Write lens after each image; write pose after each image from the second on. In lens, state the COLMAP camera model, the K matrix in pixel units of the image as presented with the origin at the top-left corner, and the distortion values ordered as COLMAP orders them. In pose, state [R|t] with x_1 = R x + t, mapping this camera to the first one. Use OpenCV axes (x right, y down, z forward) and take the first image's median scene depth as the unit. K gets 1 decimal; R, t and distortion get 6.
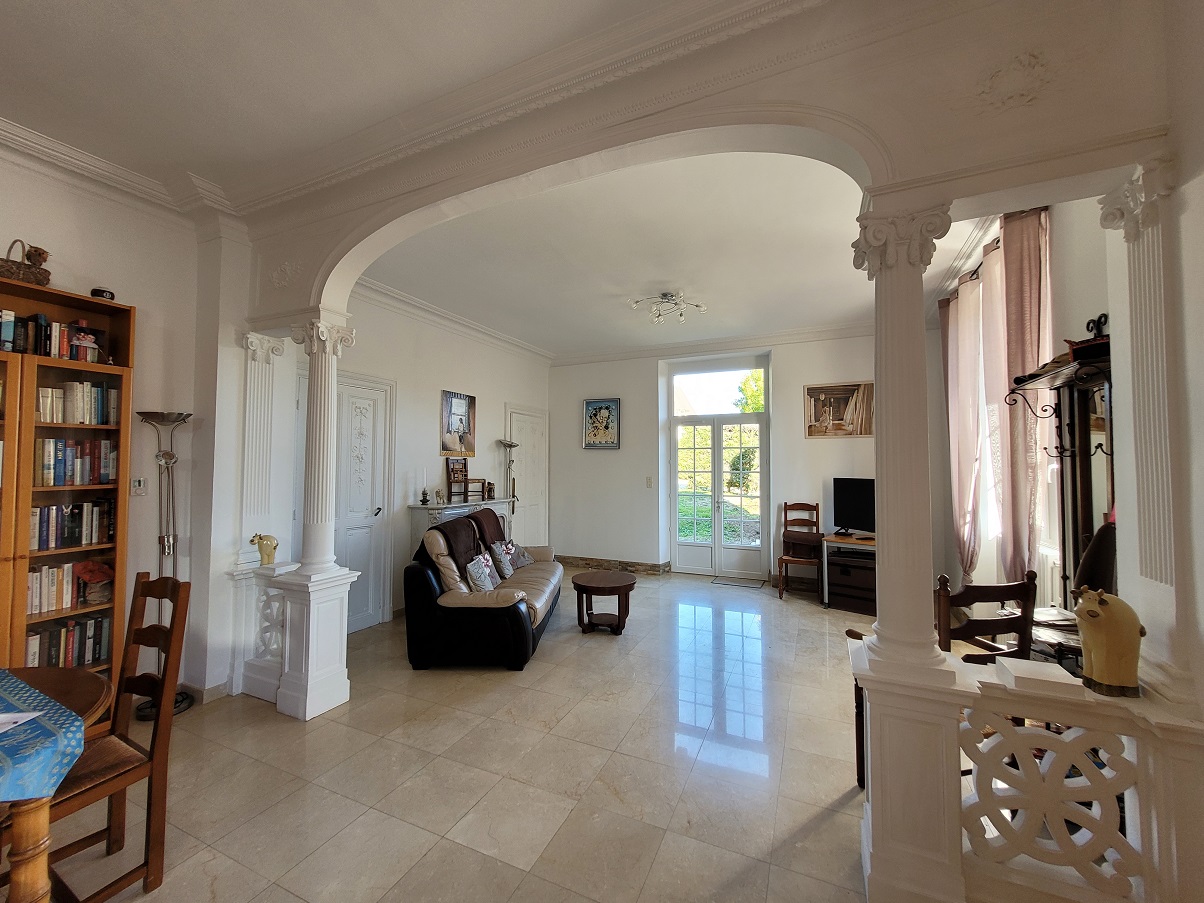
lens RADIAL K [[470.9, 0, 604.9], [0, 470.9, 449.2], [0, 0, 1]] dist [0.002117, -0.000213]
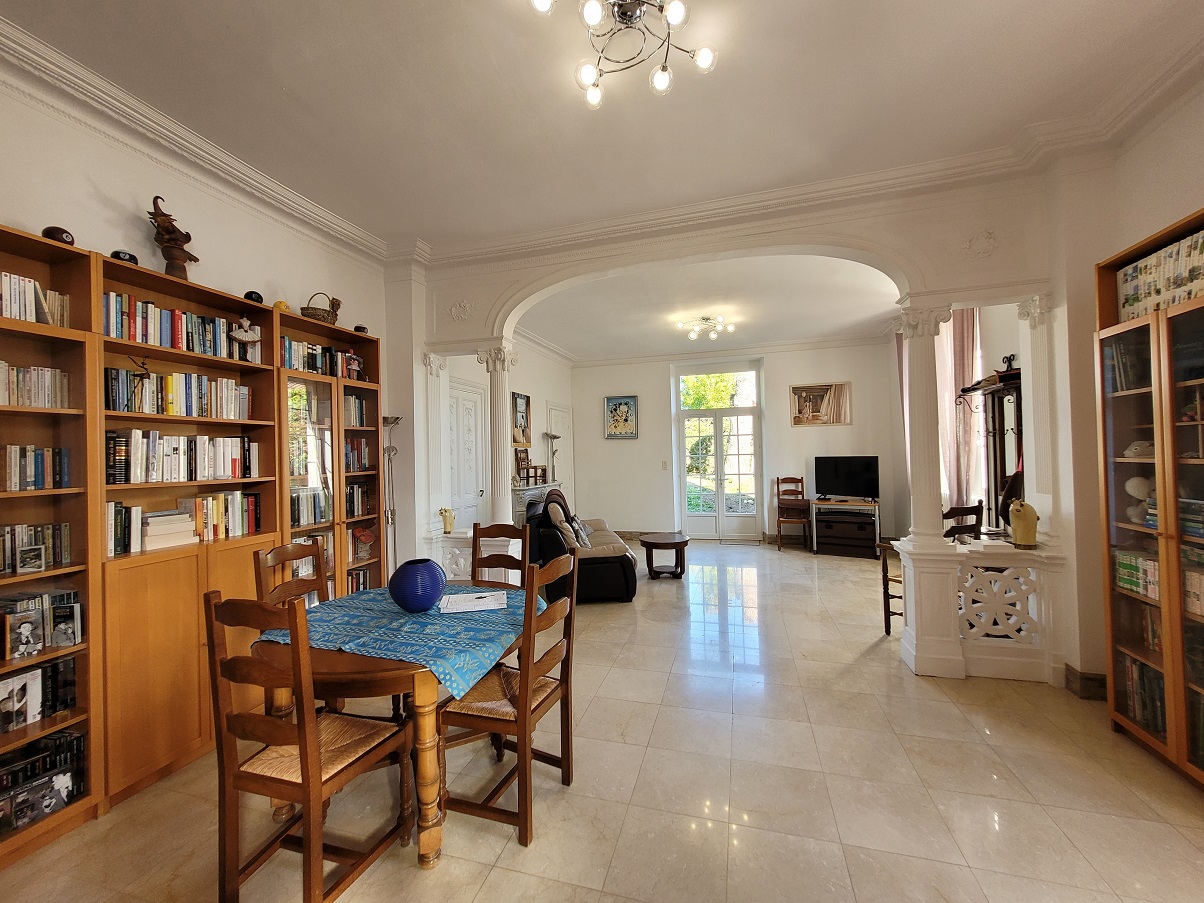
lens RADIAL K [[470.9, 0, 604.9], [0, 470.9, 449.2], [0, 0, 1]] dist [0.002117, -0.000213]
pose [[0.989366, -0.023993, 0.143455, -0.301248], [0.020928, 0.999520, 0.022833, -0.002480], [-0.143934, -0.019588, 0.989393, -0.224701]]
